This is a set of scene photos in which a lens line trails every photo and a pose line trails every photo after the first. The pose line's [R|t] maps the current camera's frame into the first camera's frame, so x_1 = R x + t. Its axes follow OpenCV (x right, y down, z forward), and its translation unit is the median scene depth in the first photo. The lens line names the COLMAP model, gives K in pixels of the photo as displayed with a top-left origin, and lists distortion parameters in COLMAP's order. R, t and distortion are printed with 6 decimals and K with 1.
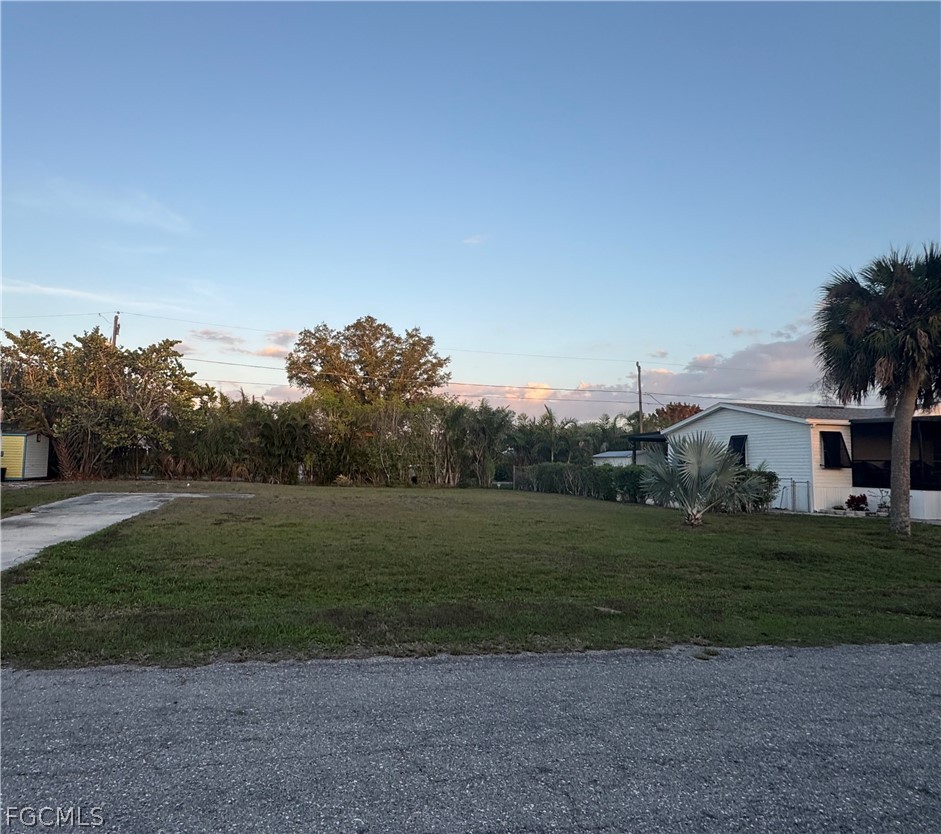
lens RADIAL K [[588.7, 0, 470.6], [0, 588.7, 417.1], [0, 0, 1]] dist [0.005904, 0.000721]
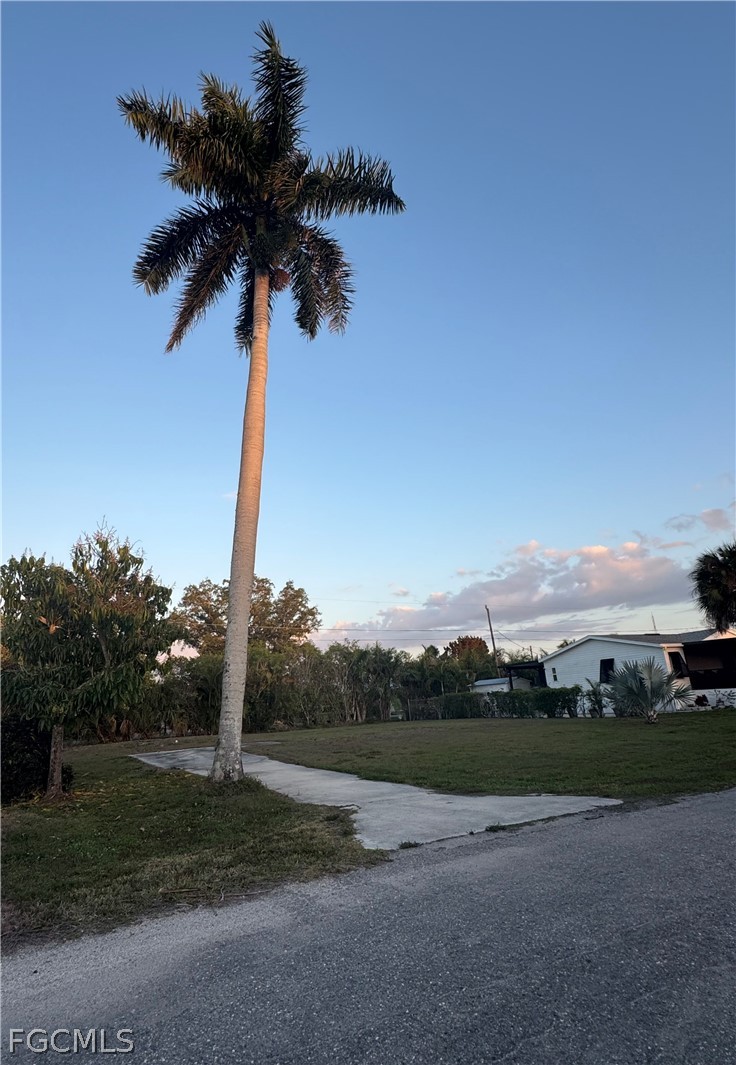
lens RADIAL K [[567.8, 0, 367.7], [0, 567.8, 533.5], [0, 0, 1]] dist [0.003997, 0.000447]
pose [[0.950757, 0.003998, 0.309912, -0.355225], [0.061429, 0.977650, -0.201065, -0.016677], [-0.303789, 0.210201, 0.929262, -0.087293]]
